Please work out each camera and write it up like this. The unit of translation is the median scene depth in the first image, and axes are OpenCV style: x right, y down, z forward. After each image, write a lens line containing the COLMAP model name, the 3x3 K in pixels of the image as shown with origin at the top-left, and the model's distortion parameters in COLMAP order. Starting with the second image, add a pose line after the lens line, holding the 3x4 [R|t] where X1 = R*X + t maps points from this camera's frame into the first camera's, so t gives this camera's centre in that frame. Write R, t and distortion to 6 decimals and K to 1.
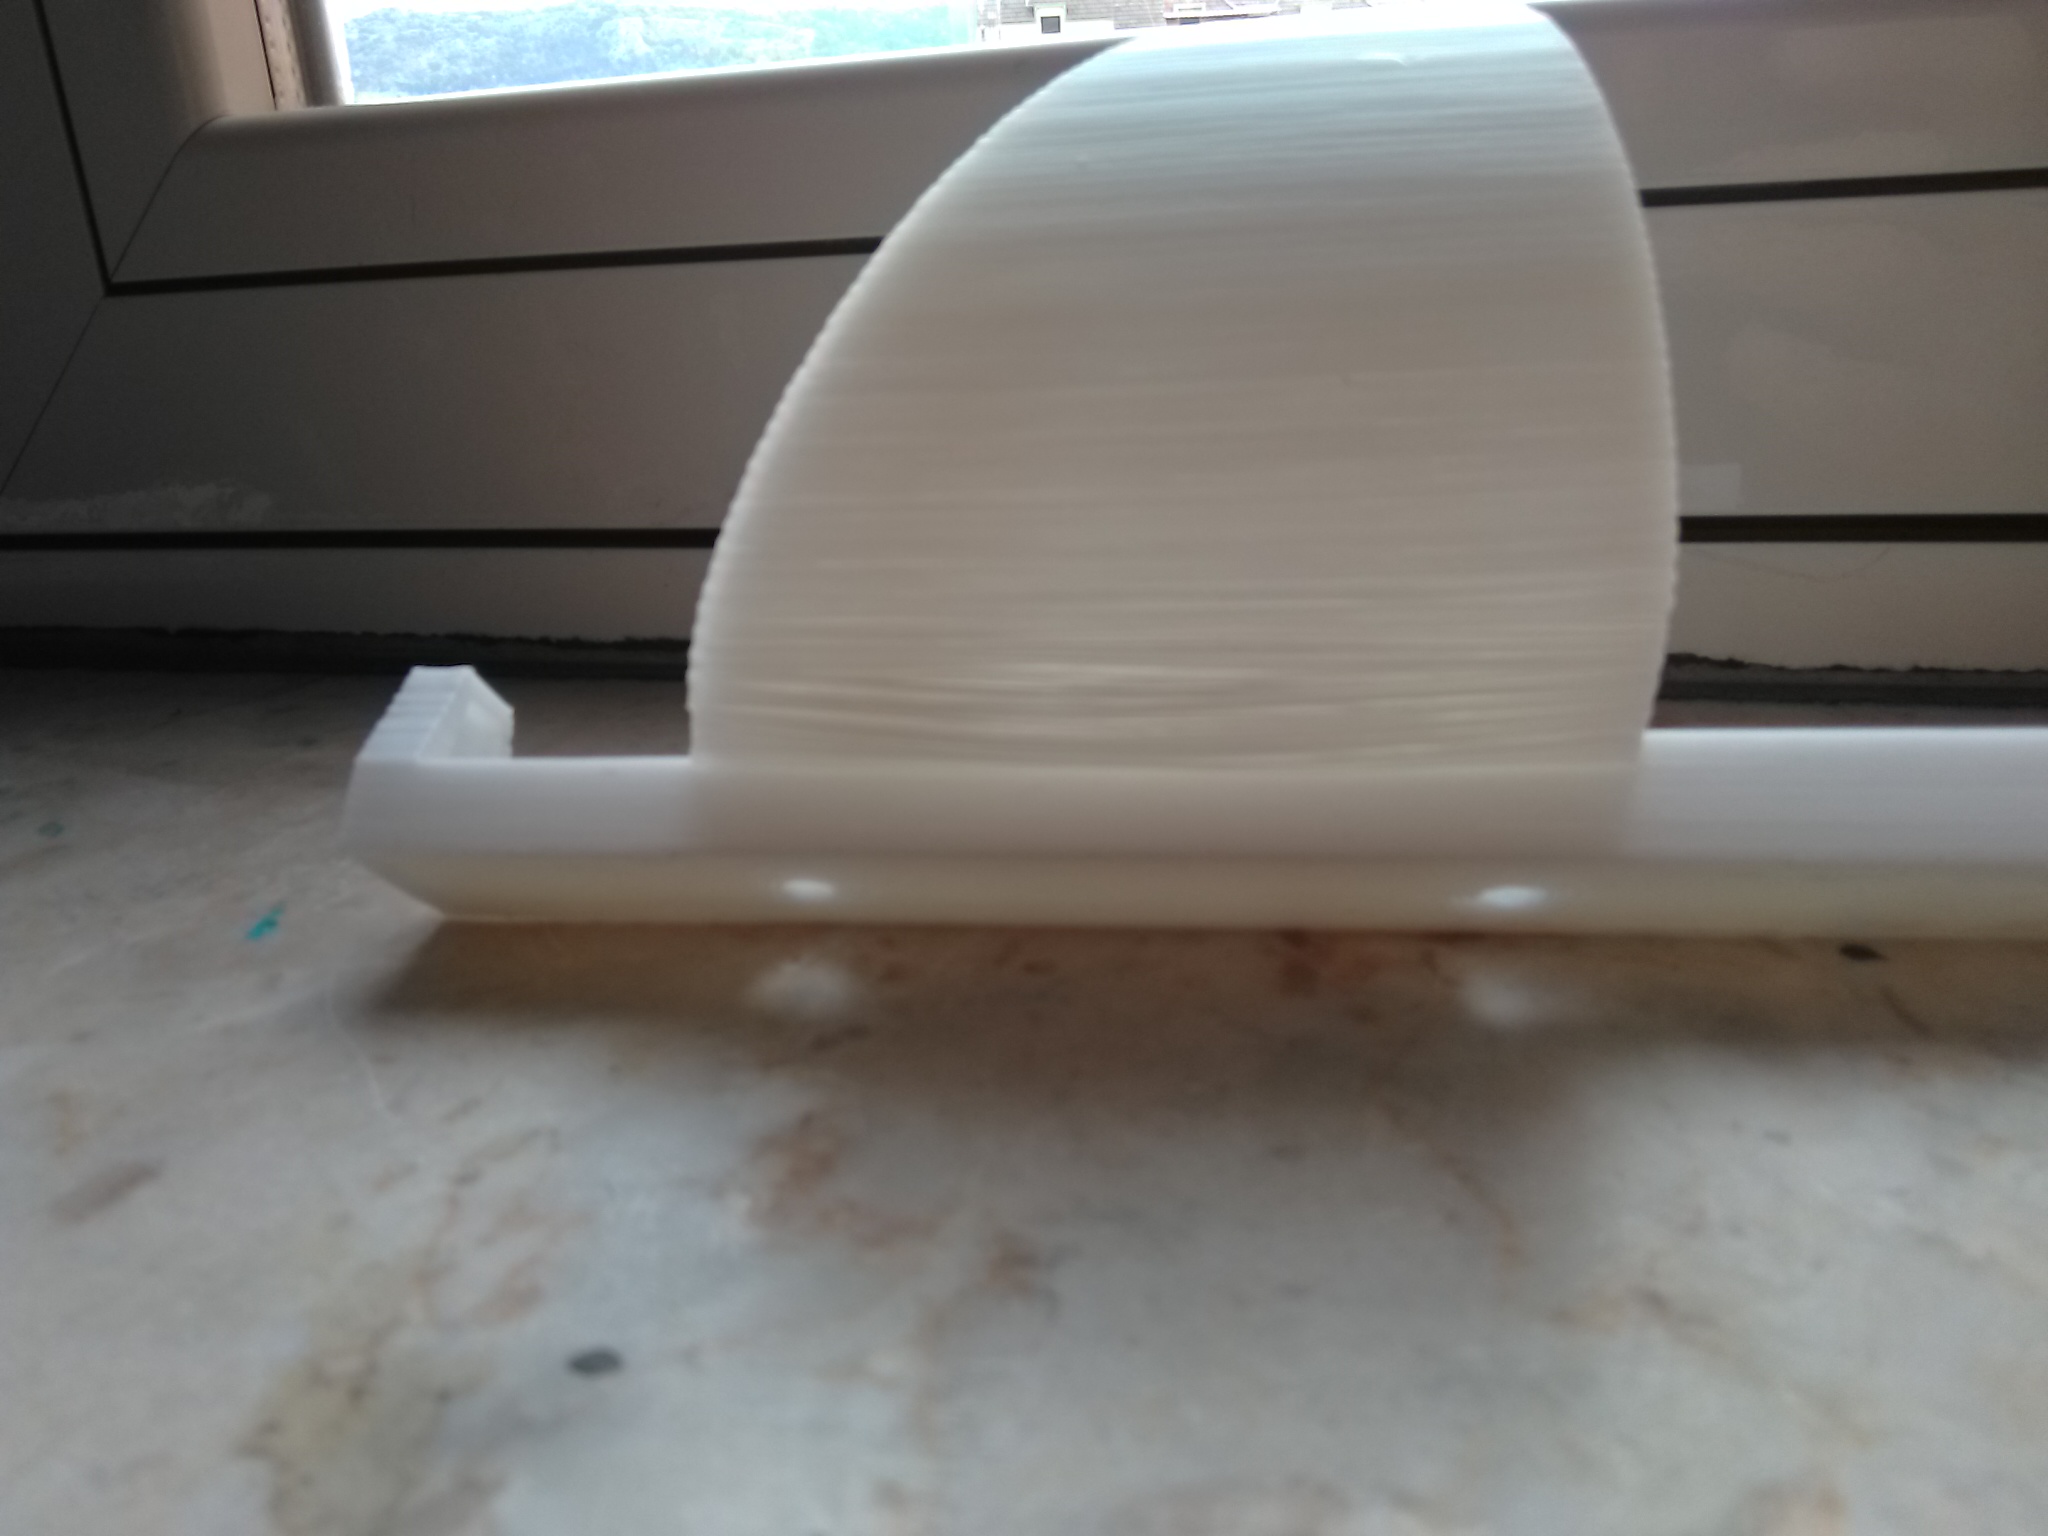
lens RADIAL K [[1425.9, 0, 1026.2], [0, 1425.9, 798.3], [0, 0, 1]] dist [0.074913, -0.128331]
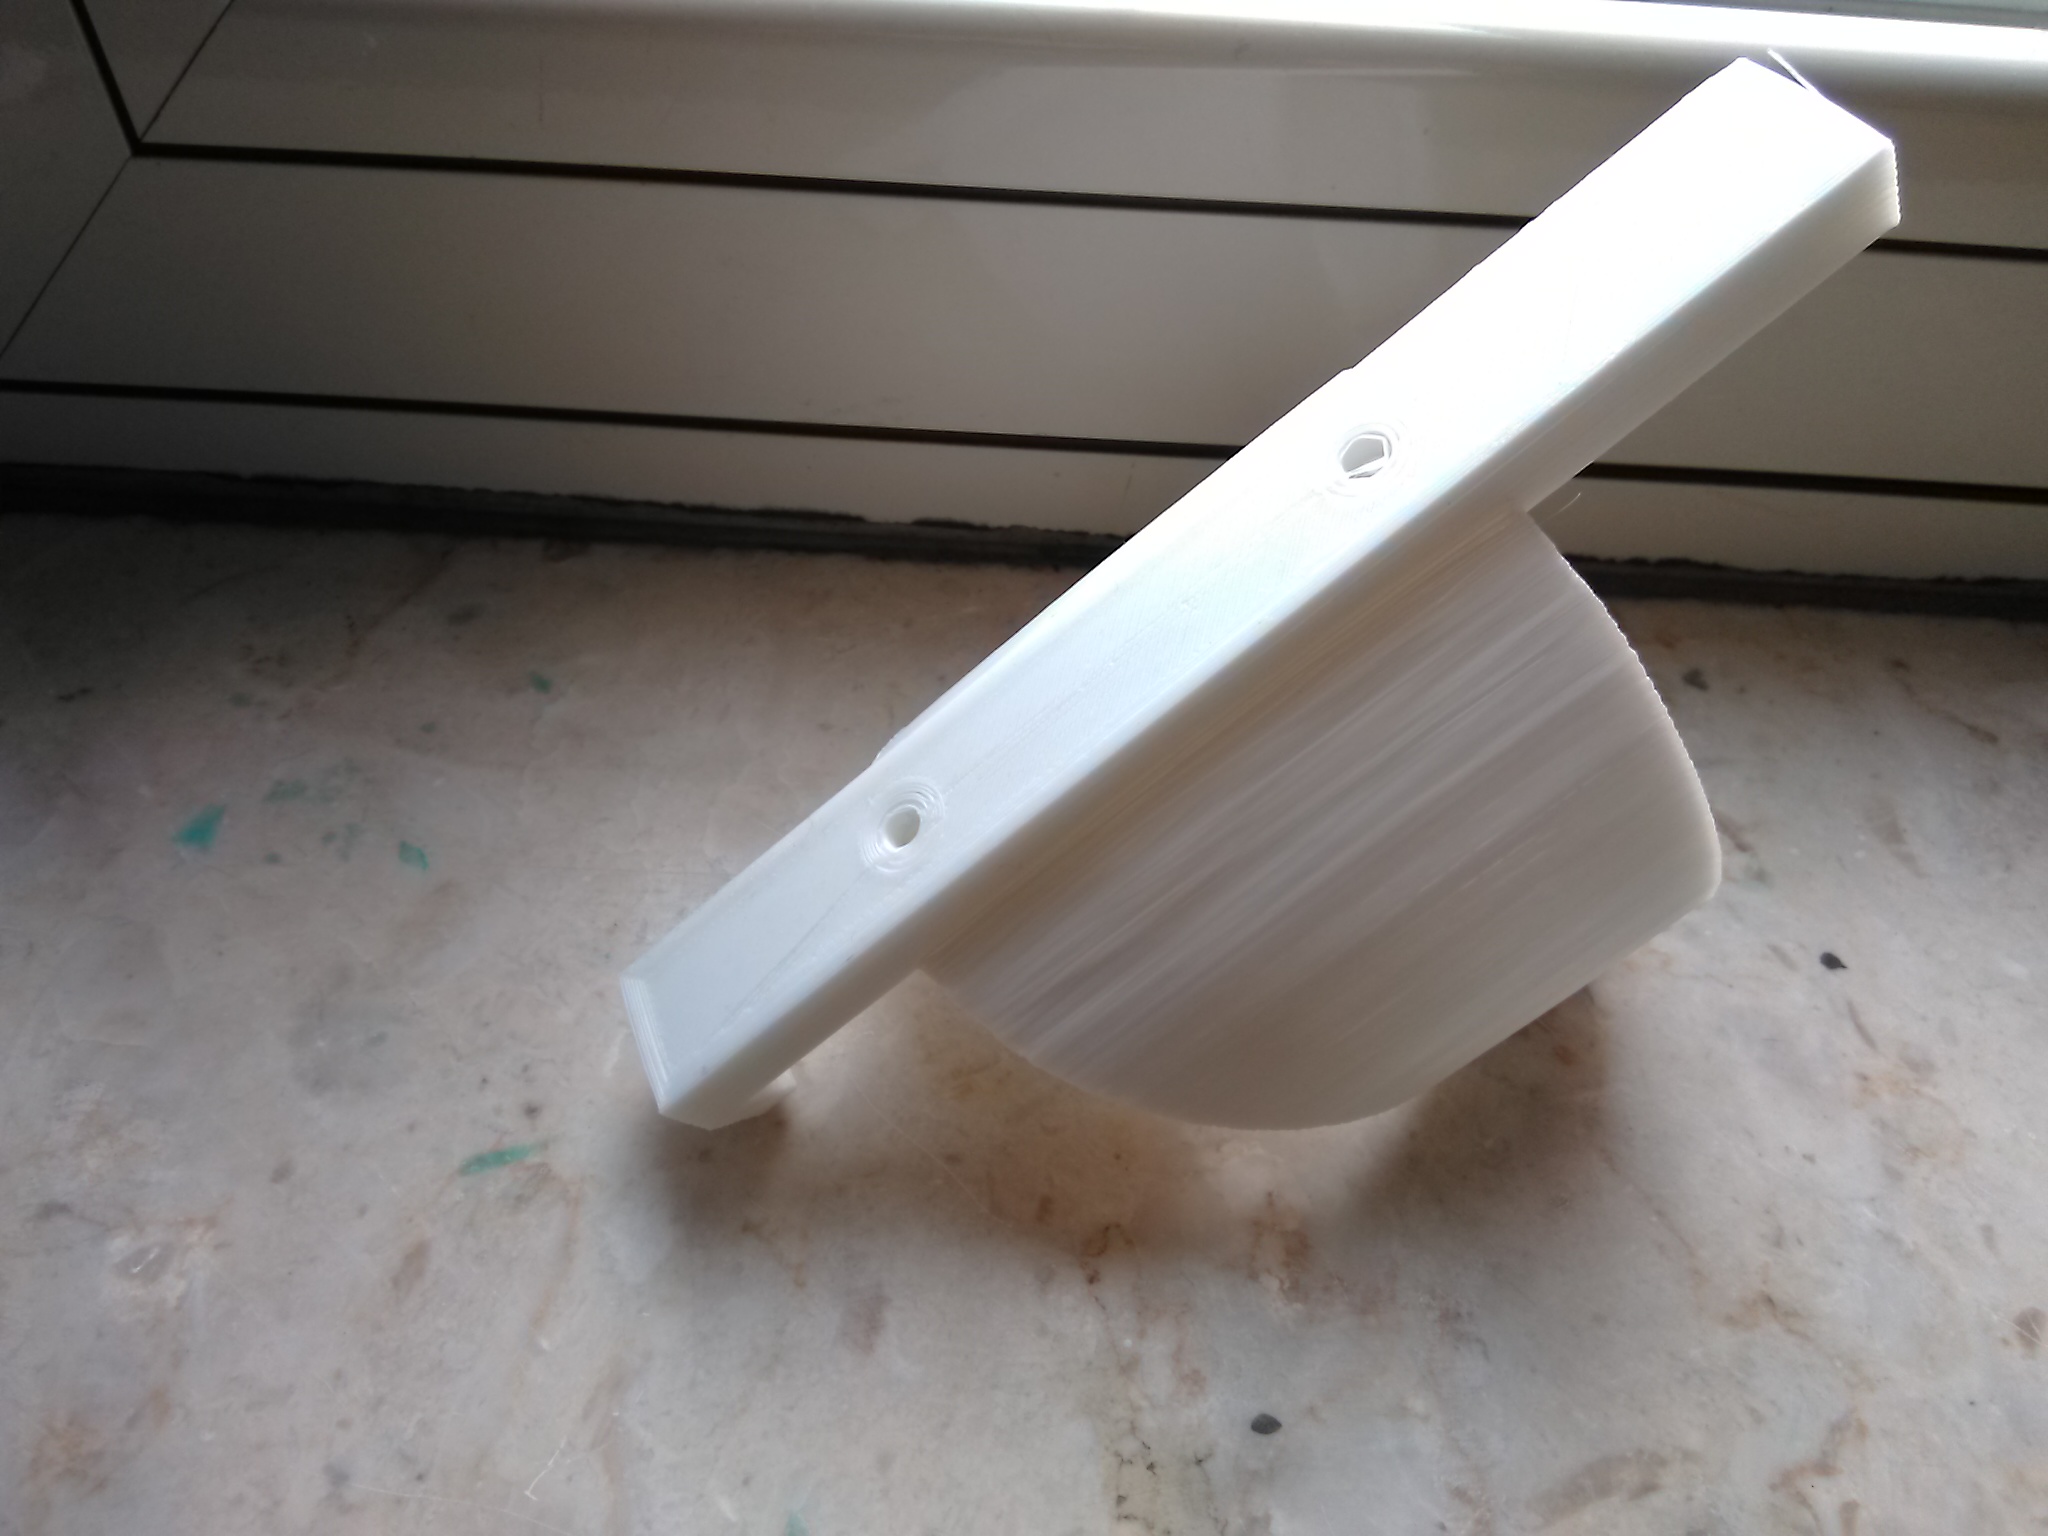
lens RADIAL K [[1425.9, 0, 1026.2], [0, 1425.9, 798.3], [0, 0, 1]] dist [0.074913, -0.128331]
pose [[0.974477, -0.092013, 0.204765, -0.634290], [-0.017054, 0.879162, 0.476219, -0.835092], [-0.223840, -0.467556, 0.855153, -0.094160]]
